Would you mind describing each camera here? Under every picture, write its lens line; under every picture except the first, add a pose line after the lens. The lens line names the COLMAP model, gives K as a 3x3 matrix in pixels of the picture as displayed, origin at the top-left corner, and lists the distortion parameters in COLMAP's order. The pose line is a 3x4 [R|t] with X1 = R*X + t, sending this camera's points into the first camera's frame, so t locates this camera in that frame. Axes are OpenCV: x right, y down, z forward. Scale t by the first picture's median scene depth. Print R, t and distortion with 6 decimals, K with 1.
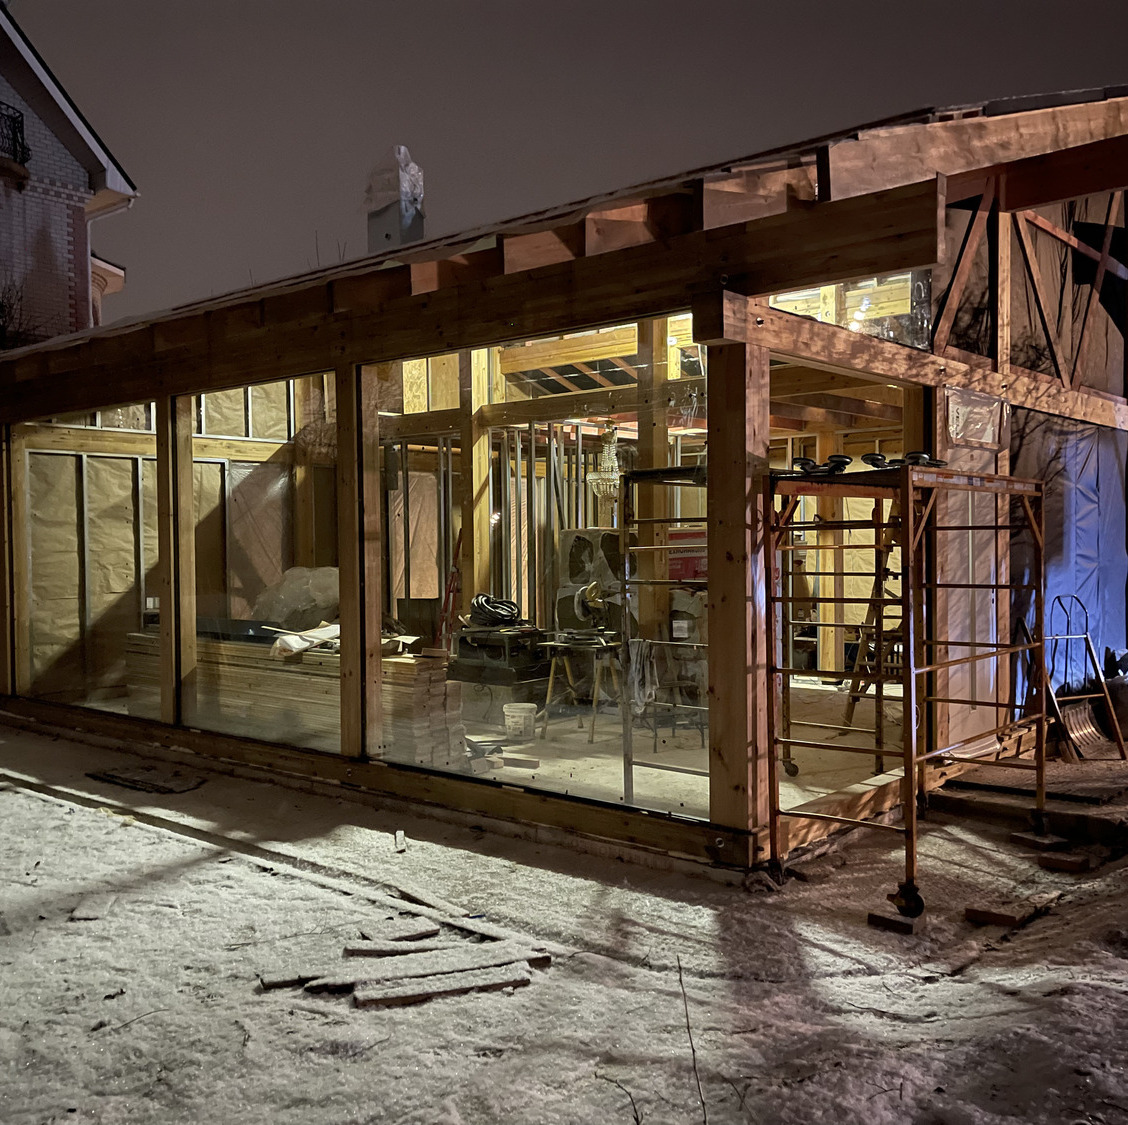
lens RADIAL K [[1136.8, 0, 584.1], [0, 1136.8, 556.8], [0, 0, 1]] dist [0.008652, 0.003123]
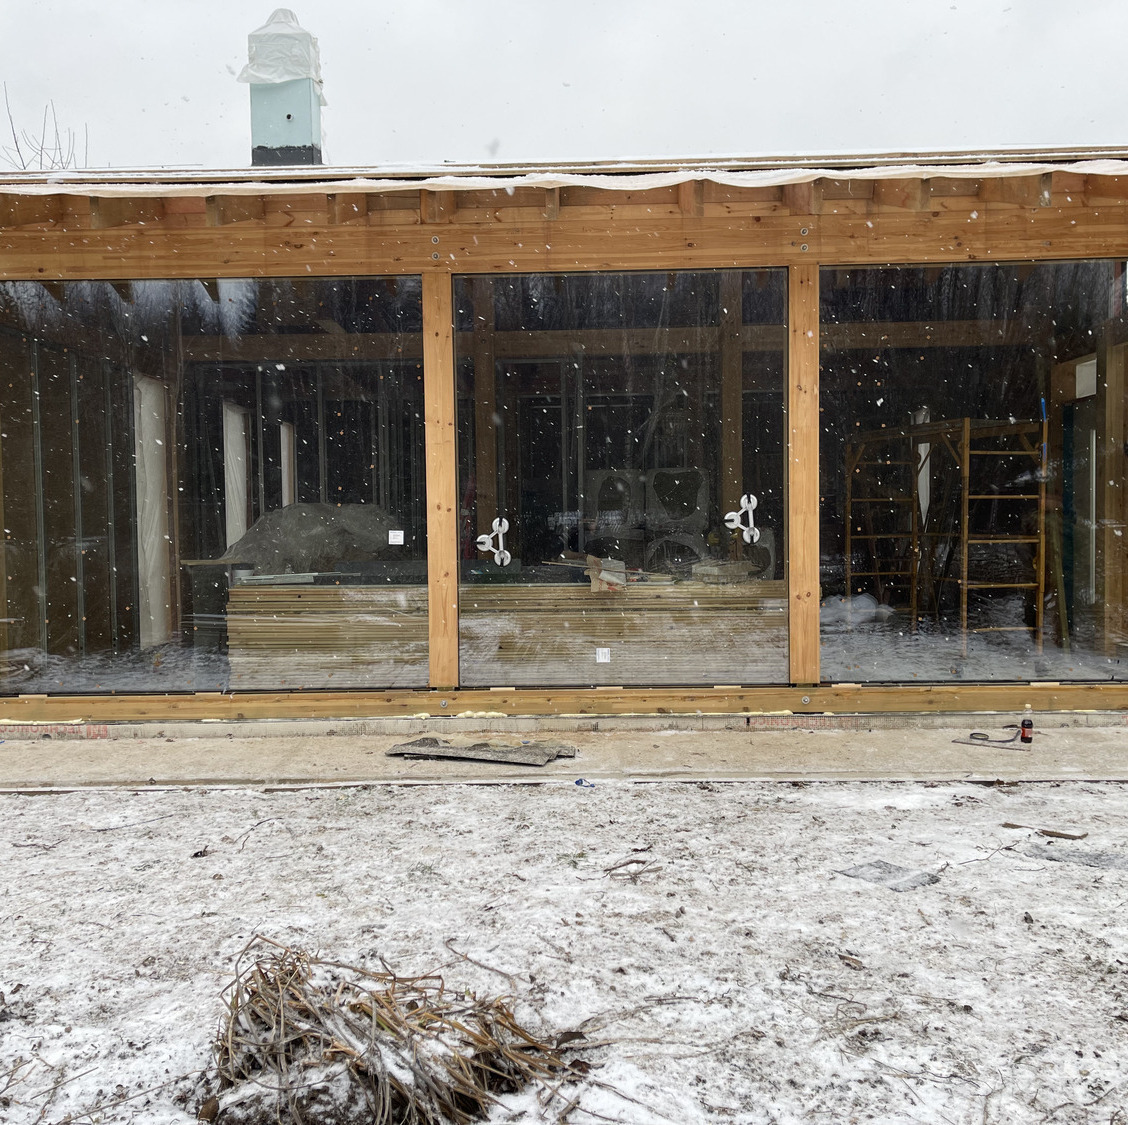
lens RADIAL K [[1134.6, 0, 564.0], [0, 1134.6, 562.5], [0, 0, 1]] dist [0.007749, -0.007243]
pose [[0.794245, -0.024722, 0.607095, -0.919839], [0.016519, 0.999681, 0.019098, 0.055065], [-0.607373, -0.005139, 0.794400, 0.377903]]
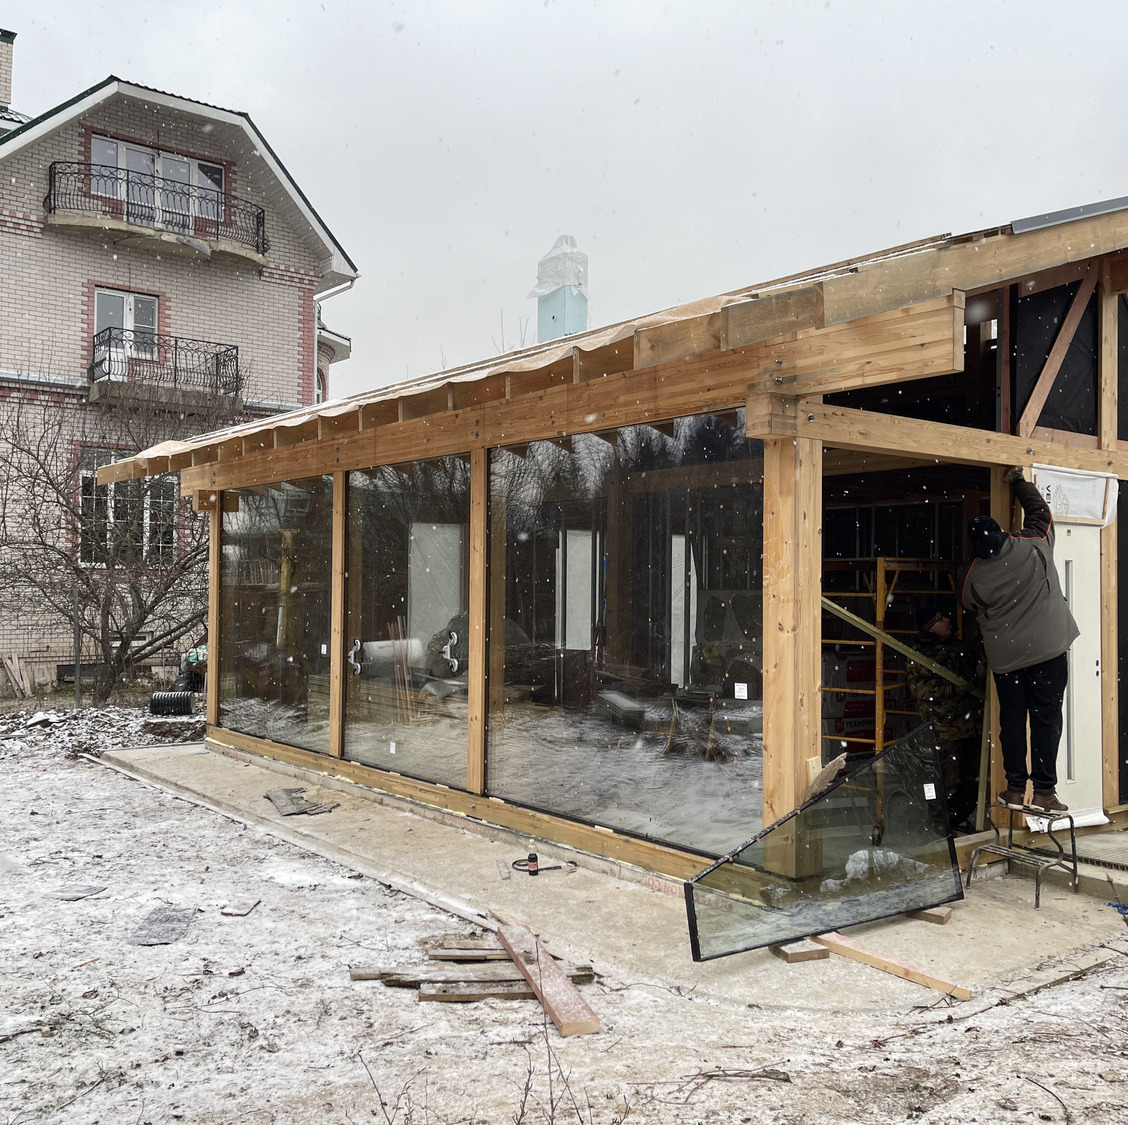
lens RADIAL K [[1136.8, 0, 584.1], [0, 1136.8, 556.8], [0, 0, 1]] dist [0.008652, 0.003123]
pose [[0.981591, 0.015449, -0.190368, 0.111176], [-0.023477, 0.998924, -0.039989, -0.015267], [0.189546, 0.043722, 0.980898, -0.096202]]
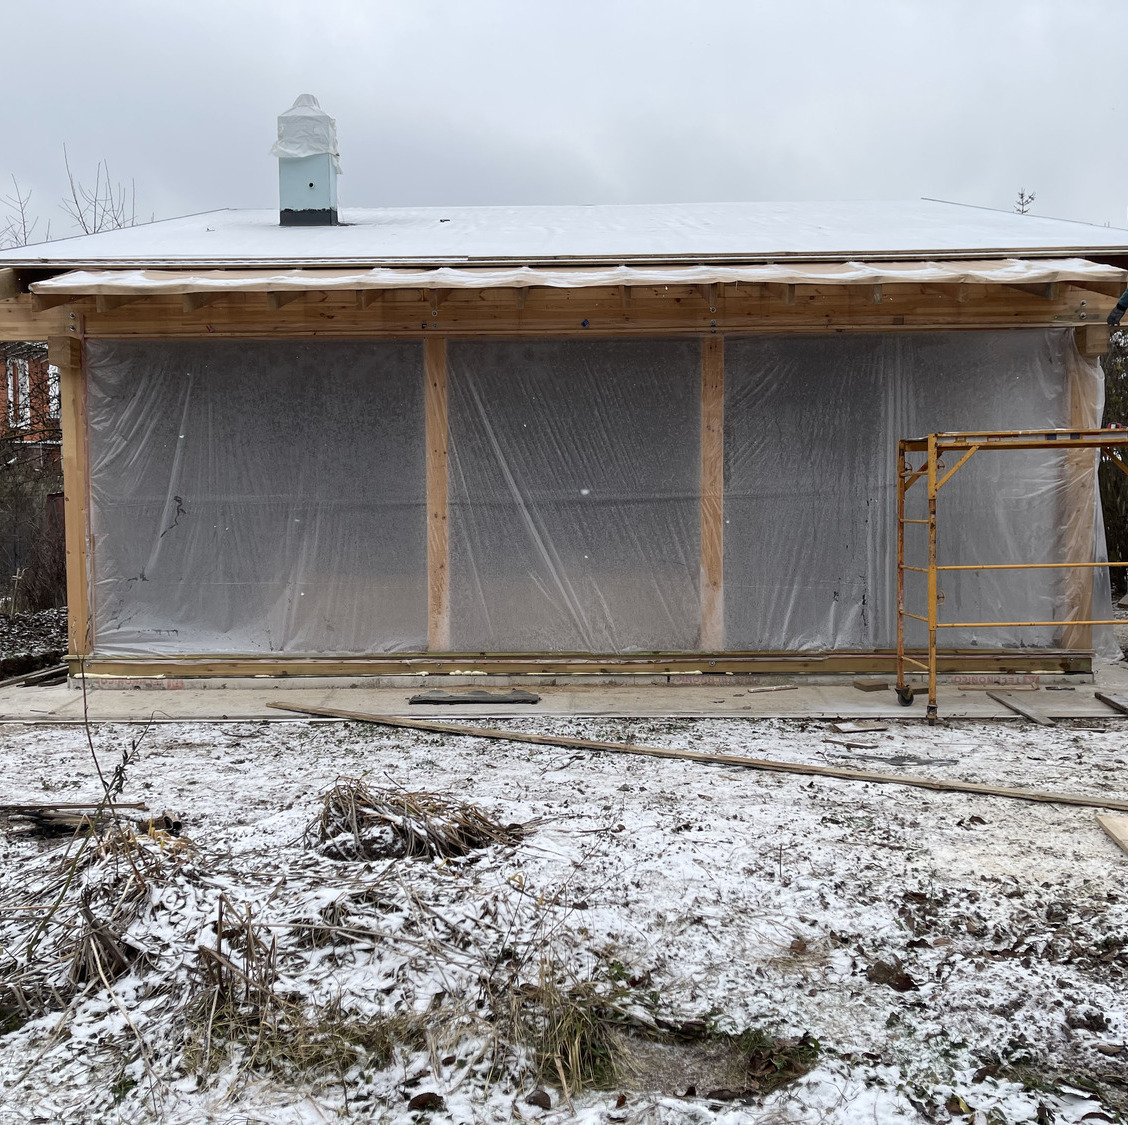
lens RADIAL K [[1130.1, 0, 565.5], [0, 1130.1, 577.6], [0, 0, 1]] dist [-0.001970, -0.004814]
pose [[0.788698, -0.031381, 0.613979, -1.077690], [0.009630, 0.999204, 0.038700, 0.046811], [-0.614705, -0.024610, 0.788373, 0.128002]]
